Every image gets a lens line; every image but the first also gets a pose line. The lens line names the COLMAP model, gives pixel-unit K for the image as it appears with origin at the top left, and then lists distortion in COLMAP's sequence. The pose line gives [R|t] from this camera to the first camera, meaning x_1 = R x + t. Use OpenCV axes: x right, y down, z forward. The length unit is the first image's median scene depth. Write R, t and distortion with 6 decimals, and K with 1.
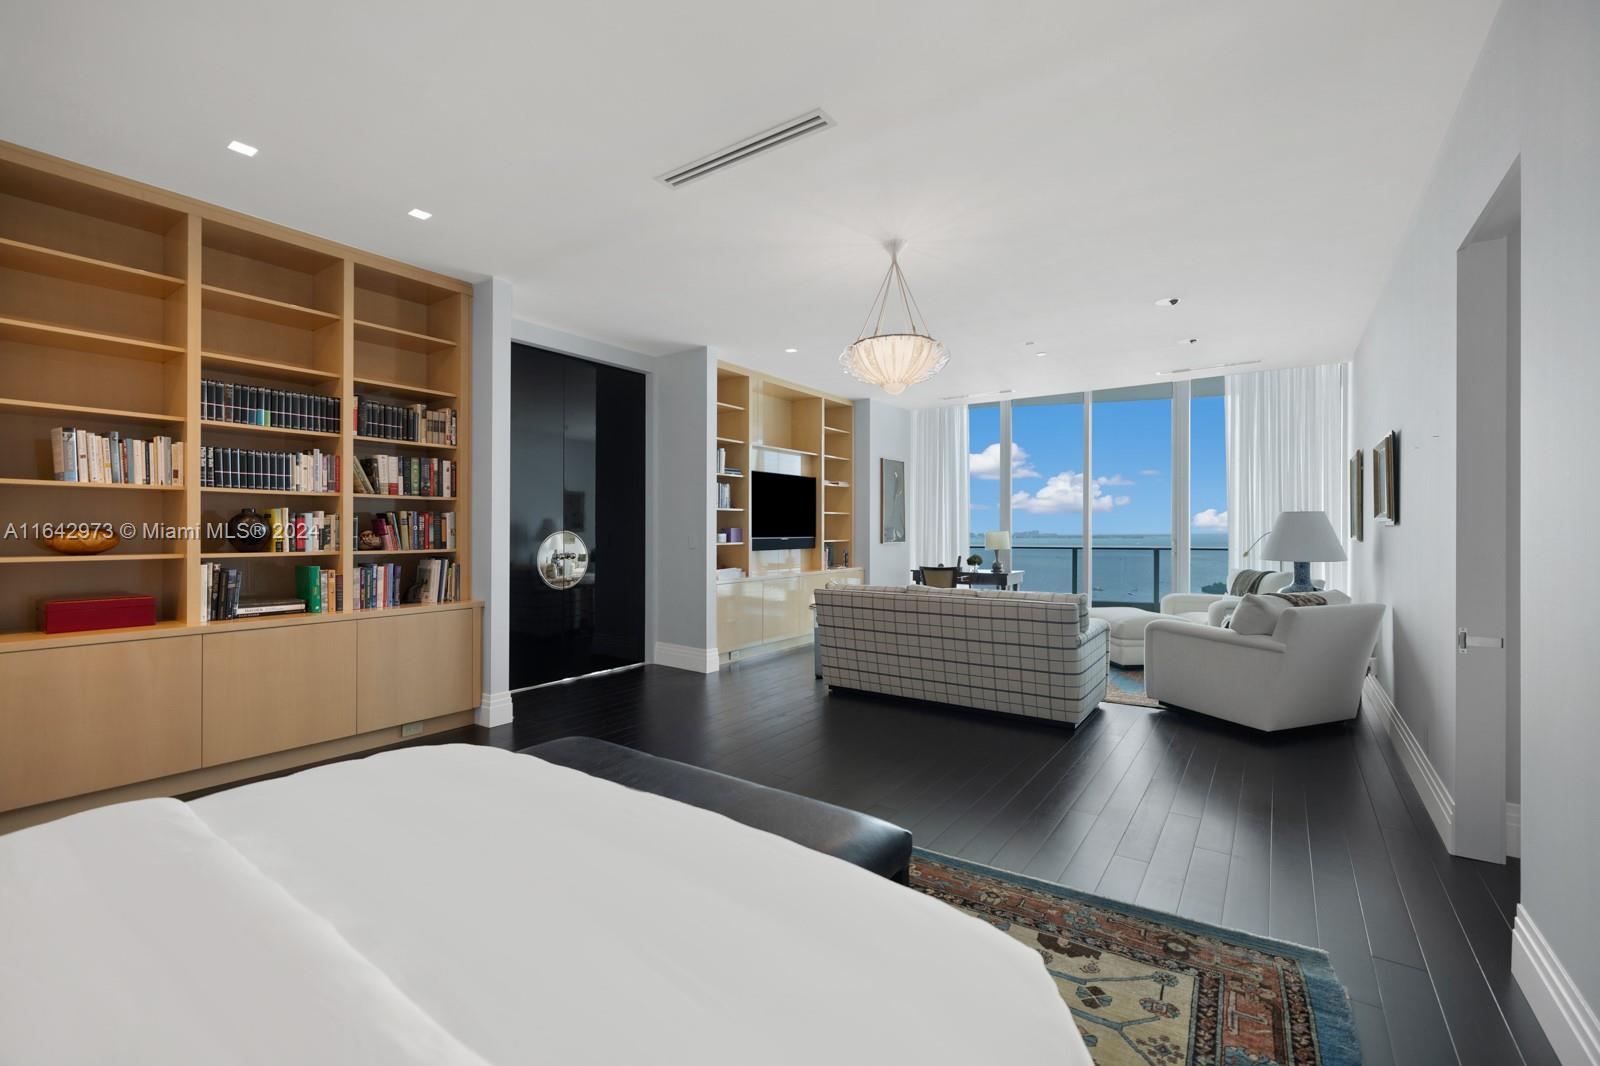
lens RADIAL K [[679.8, 0, 802.3], [0, 679.8, 536.5], [0, 0, 1]] dist [0.028956, -0.000814]
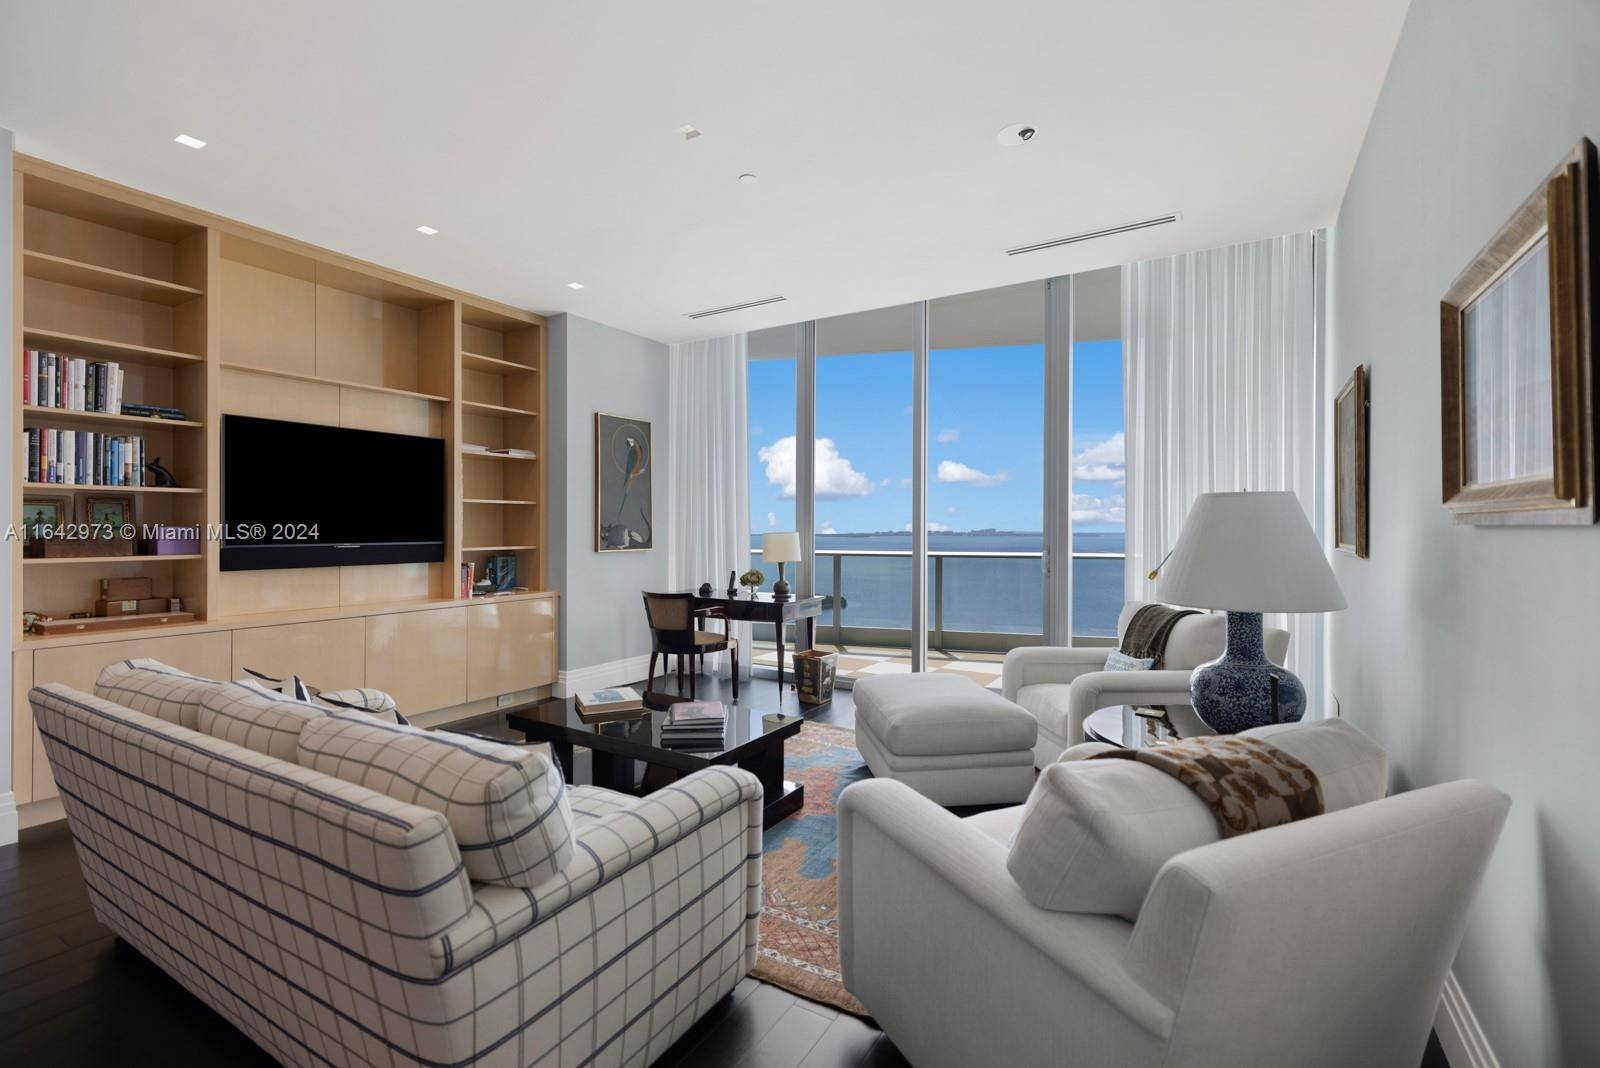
lens RADIAL K [[679.8, 0, 805.7], [0, 679.8, 524.5], [0, 0, 1]] dist [0.028956, -0.000814]
pose [[0.998888, -0.000993, 0.047145, 0.282741], [0.001794, 0.999855, -0.016946, -0.004050], [-0.047121, 0.017011, 0.998744, 0.385167]]
